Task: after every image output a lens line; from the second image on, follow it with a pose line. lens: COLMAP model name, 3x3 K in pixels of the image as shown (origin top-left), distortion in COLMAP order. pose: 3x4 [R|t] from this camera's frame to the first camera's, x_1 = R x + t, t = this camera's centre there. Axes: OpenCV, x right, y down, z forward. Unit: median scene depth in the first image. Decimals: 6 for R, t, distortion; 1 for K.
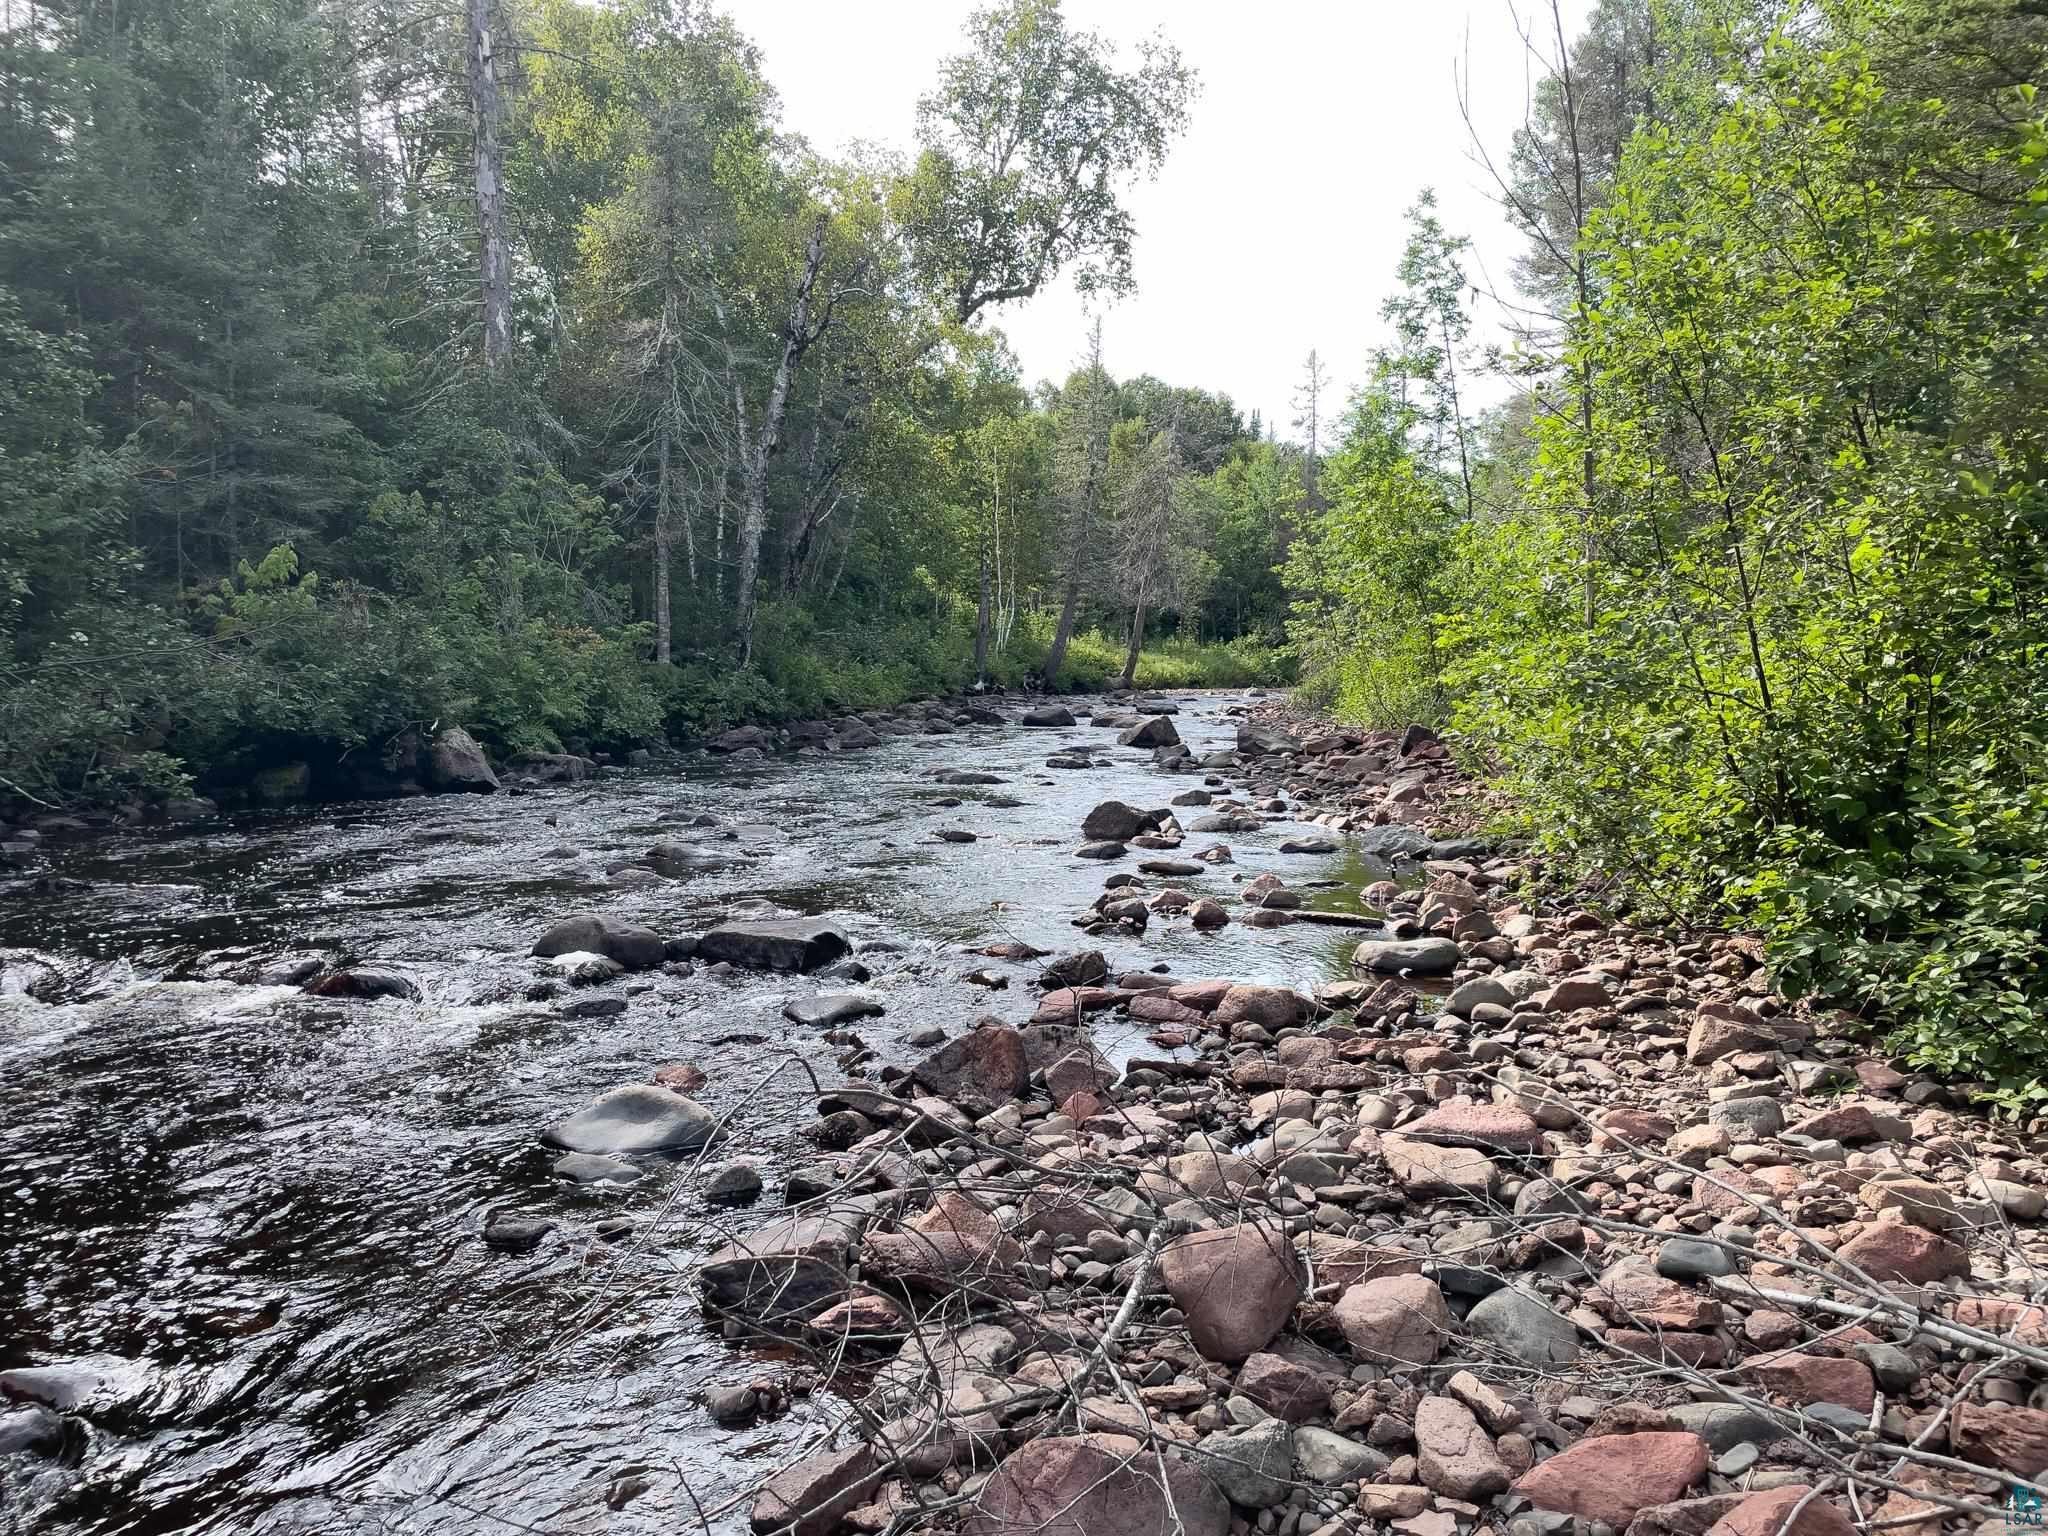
lens RADIAL K [[1510.2, 0, 989.6], [0, 1510.2, 765.6], [0, 0, 1]] dist [0.068965, -0.077399]
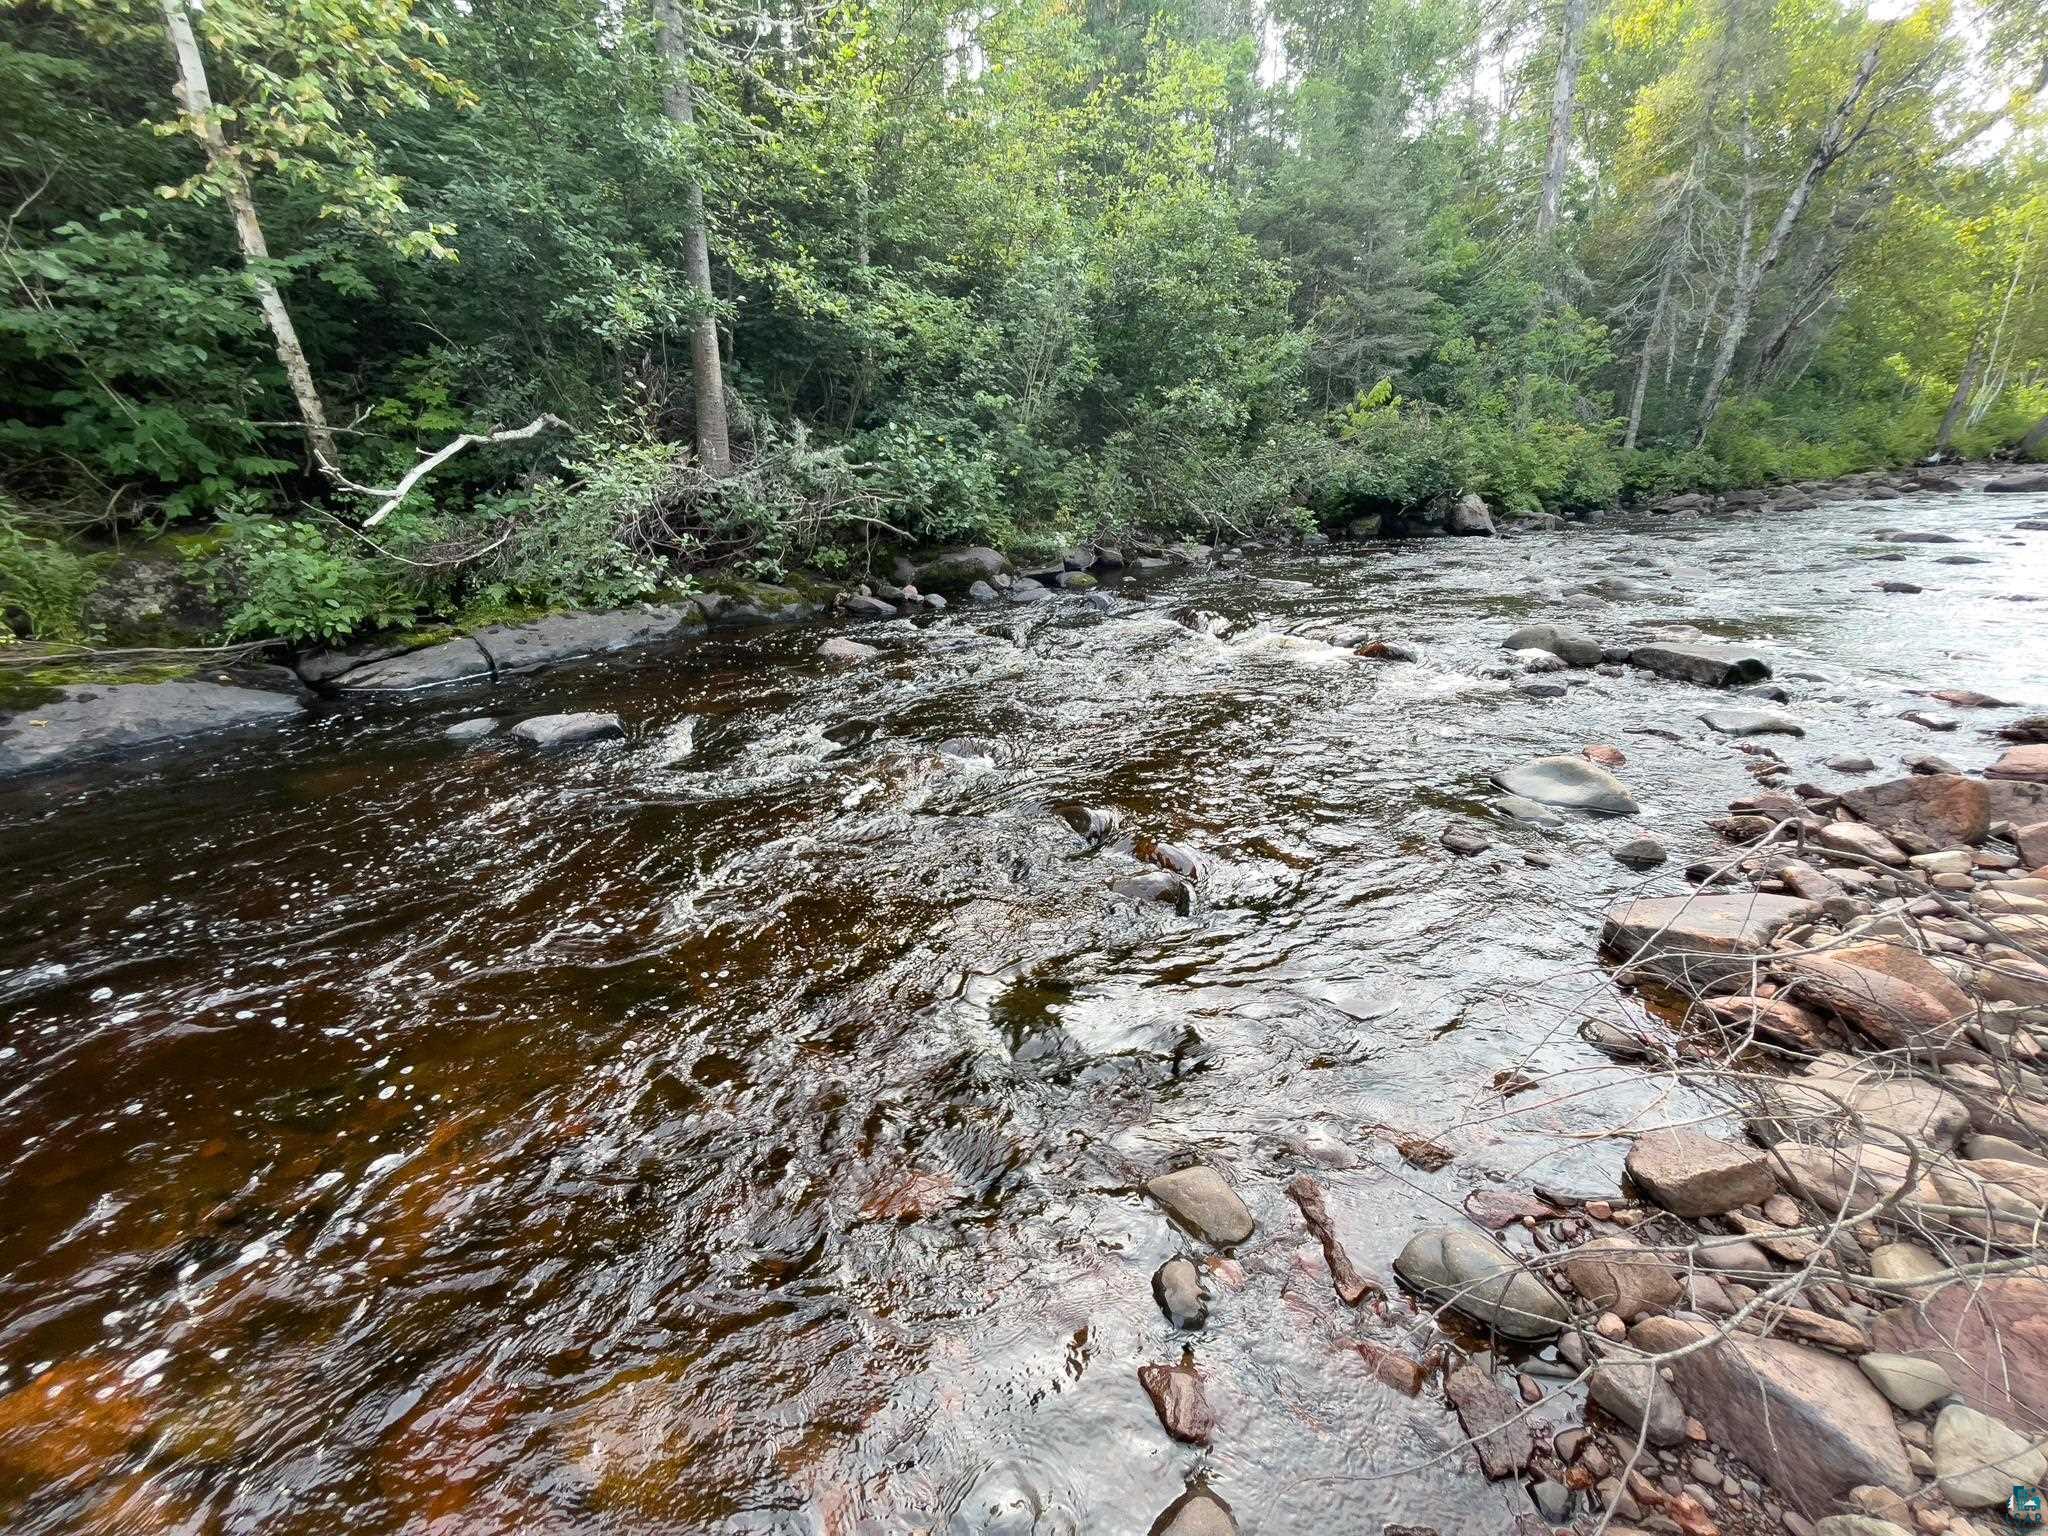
lens RADIAL K [[830.1, 0, 1024.9], [0, 830.1, 777.5], [0, 0, 1]] dist [-0.035678, 0.014998]
pose [[0.687286, 0.230036, -0.689000, -0.035596], [-0.012107, 0.952027, 0.305776, 0.004010], [0.726286, -0.201814, 0.657099, 0.095066]]
